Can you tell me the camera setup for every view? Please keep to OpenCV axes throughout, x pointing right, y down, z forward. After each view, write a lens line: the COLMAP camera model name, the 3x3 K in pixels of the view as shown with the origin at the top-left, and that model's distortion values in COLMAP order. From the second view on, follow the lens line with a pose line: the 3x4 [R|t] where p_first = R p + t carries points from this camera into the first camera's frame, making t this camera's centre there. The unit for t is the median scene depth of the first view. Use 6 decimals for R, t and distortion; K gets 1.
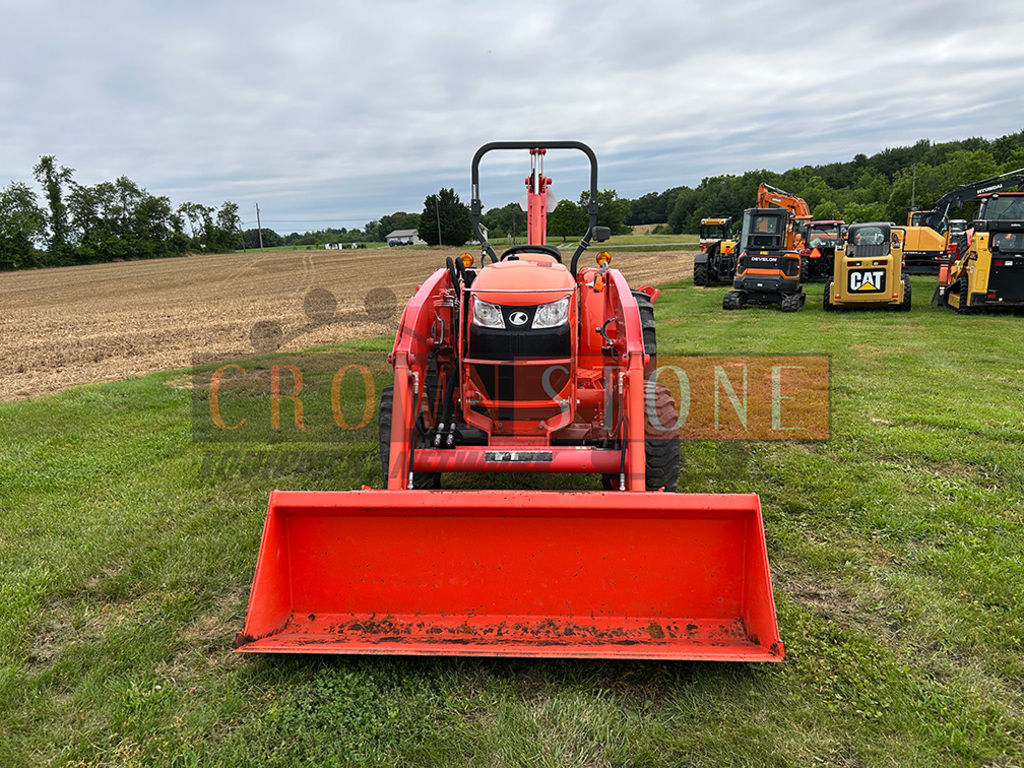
lens RADIAL K [[770.8, 0, 517.4], [0, 770.8, 378.0], [0, 0, 1]] dist [0.062596, -0.068959]
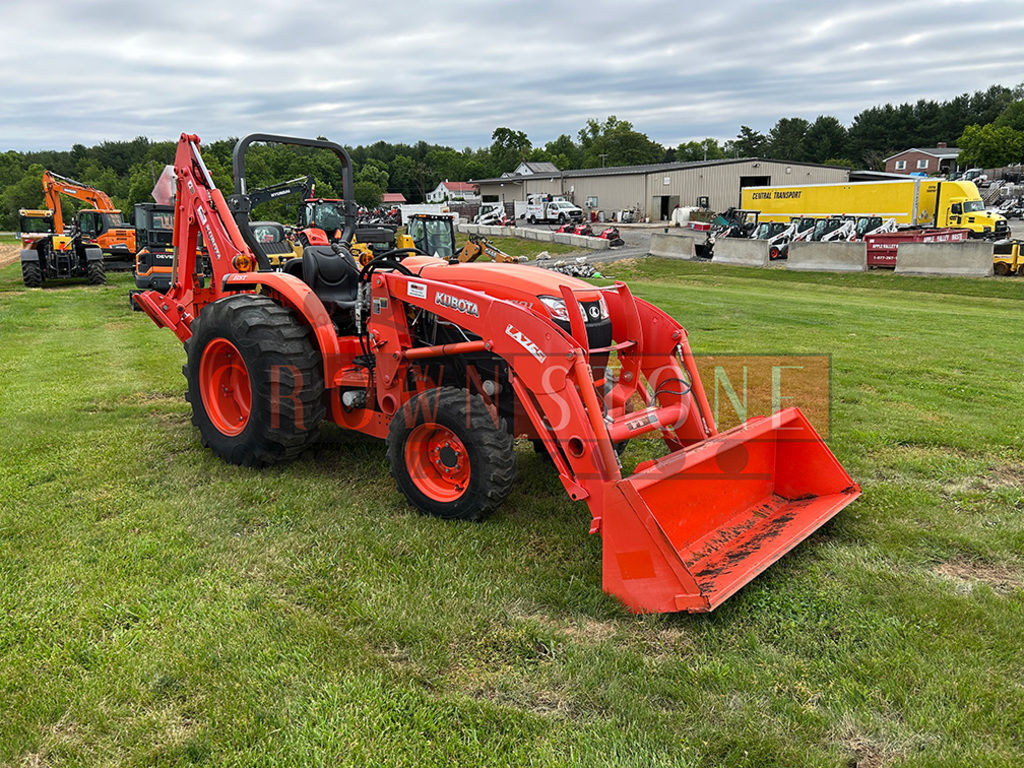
lens RADIAL K [[770.8, 0, 515.3], [0, 770.8, 387.9], [0, 0, 1]] dist [0.062596, -0.068959]
pose [[0.596291, -0.146863, 0.789220, -0.131171], [0.132413, 0.987651, 0.083745, -0.009983], [-0.791773, 0.054566, 0.608373, 0.049390]]
